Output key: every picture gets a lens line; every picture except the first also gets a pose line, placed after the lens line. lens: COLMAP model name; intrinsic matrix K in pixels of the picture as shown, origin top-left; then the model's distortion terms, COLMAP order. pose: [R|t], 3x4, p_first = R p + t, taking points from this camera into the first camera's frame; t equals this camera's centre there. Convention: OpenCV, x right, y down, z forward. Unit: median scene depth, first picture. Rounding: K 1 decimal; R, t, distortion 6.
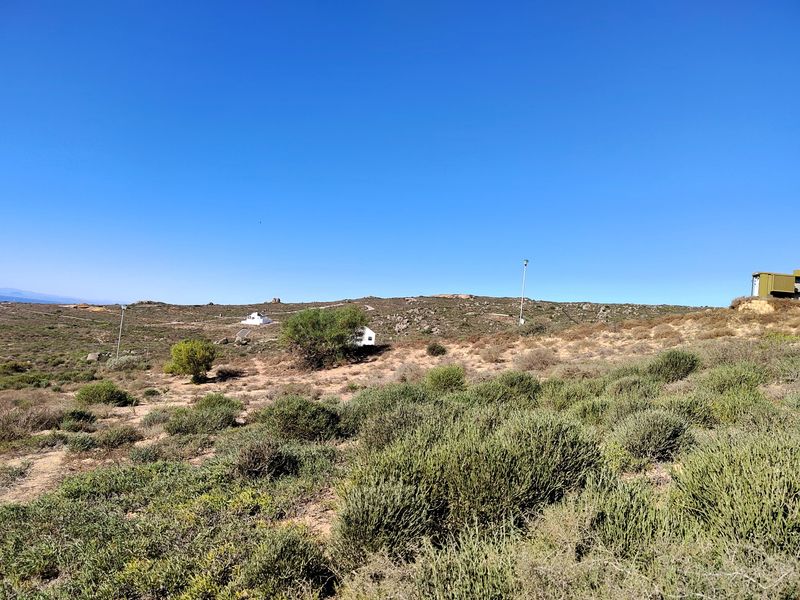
lens RADIAL K [[542.8, 0, 400.0], [0, 542.8, 300.0], [0, 0, 1]] dist [0.037769, -0.033713]
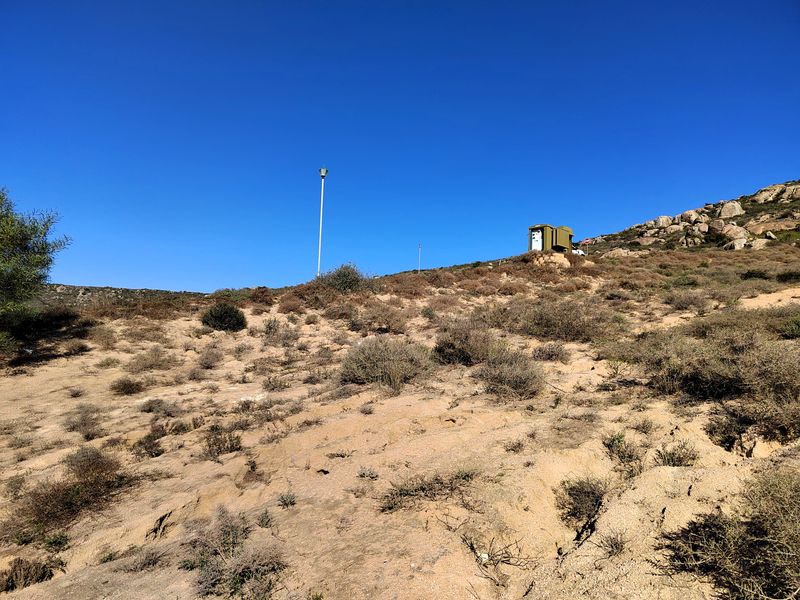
lens RADIAL K [[538.1, 0, 398.8], [0, 538.1, 303.9], [0, 0, 1]] dist [0.074151, -0.084907]
pose [[0.615257, -0.001665, 0.788325, -0.191138], [-0.024395, 0.999479, 0.021151, 0.061757], [-0.787949, -0.032245, 0.614896, 0.559560]]
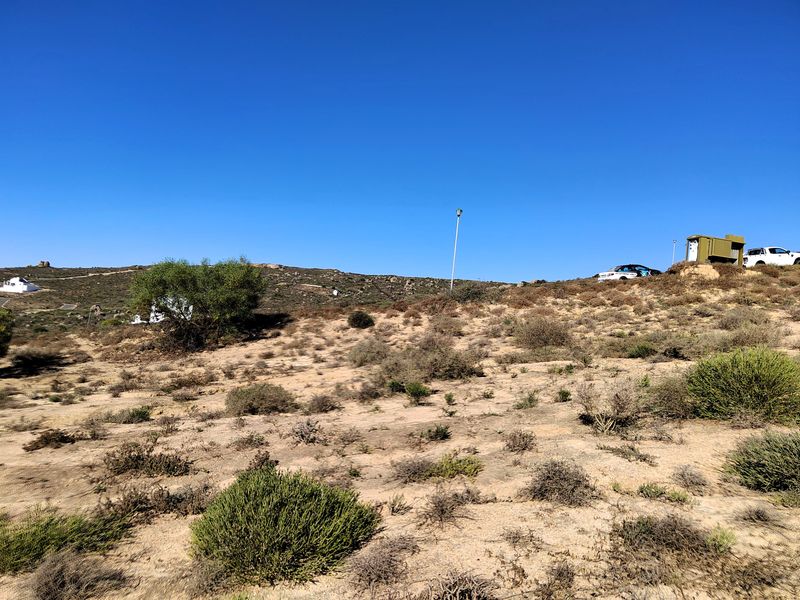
lens RADIAL K [[542.8, 0, 400.0], [0, 542.8, 300.0], [0, 0, 1]] dist [0.037769, -0.033713]
pose [[0.937069, 0.008244, 0.349046, -0.133596], [-0.026482, 0.998519, 0.047513, 0.025371], [-0.348137, -0.053767, 0.935900, 0.263315]]
